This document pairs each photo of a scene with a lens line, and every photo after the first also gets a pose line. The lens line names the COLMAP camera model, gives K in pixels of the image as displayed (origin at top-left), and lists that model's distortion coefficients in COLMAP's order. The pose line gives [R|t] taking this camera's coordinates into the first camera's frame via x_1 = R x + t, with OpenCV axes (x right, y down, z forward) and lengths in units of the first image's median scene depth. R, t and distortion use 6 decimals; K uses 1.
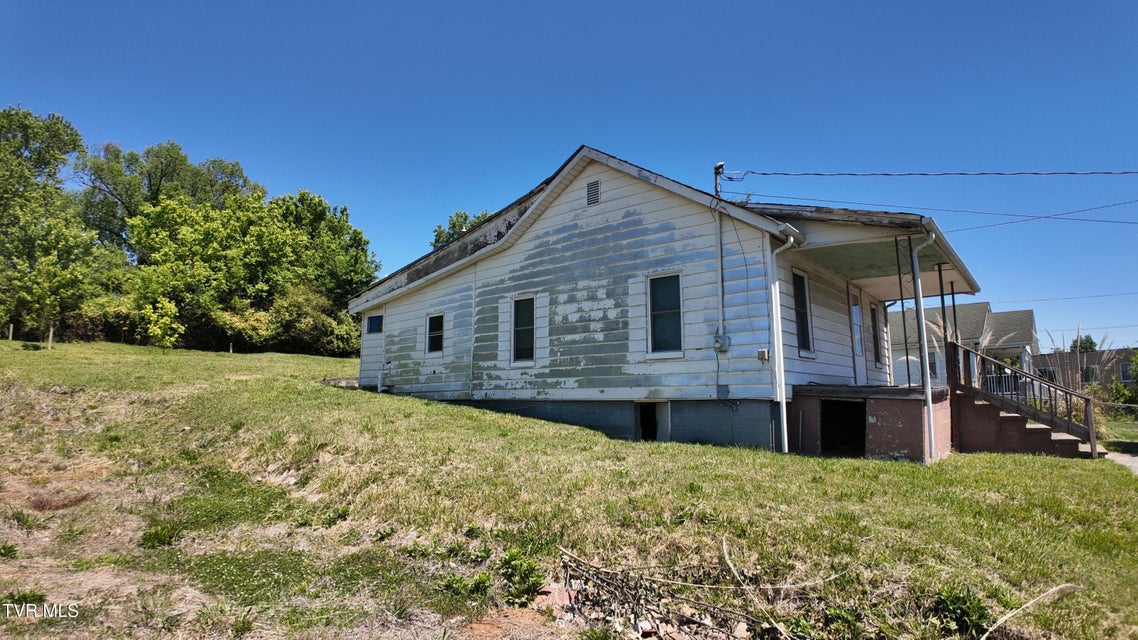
lens RADIAL K [[611.4, 0, 569.0], [0, 611.4, 320.0], [0, 0, 1]] dist [-0.105710, -0.000102]
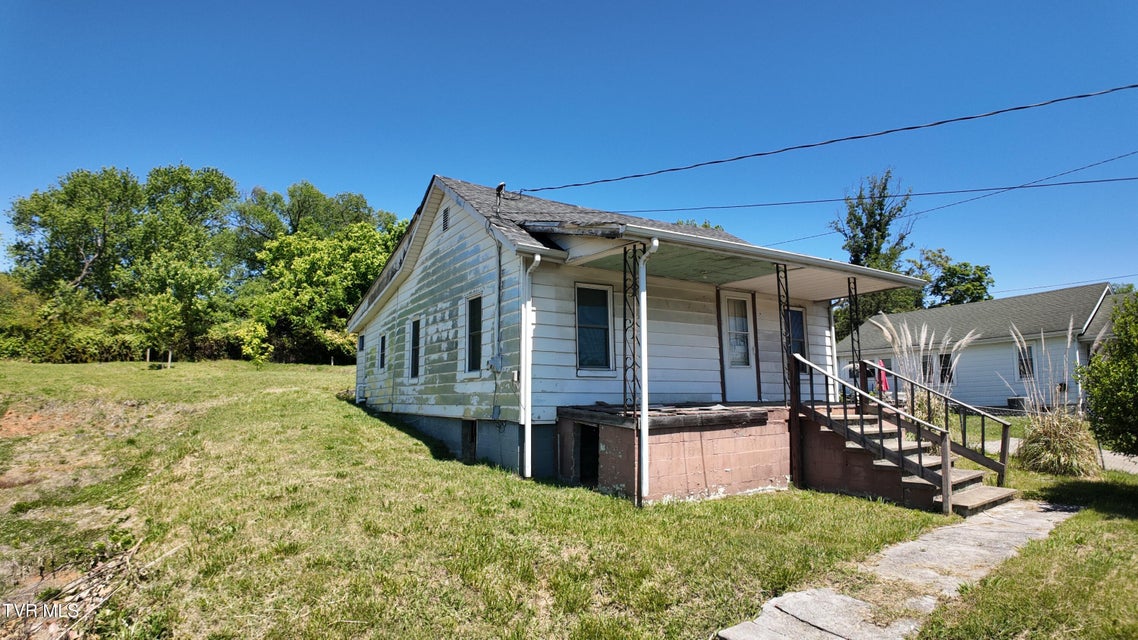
lens RADIAL K [[611.4, 0, 569.0], [0, 611.4, 320.0], [0, 0, 1]] dist [-0.105710, -0.000102]
pose [[0.953152, -0.041316, -0.299658, 0.456648], [0.041832, 0.999114, -0.004694, -0.017121], [0.299586, -0.008061, 0.954035, 0.048414]]
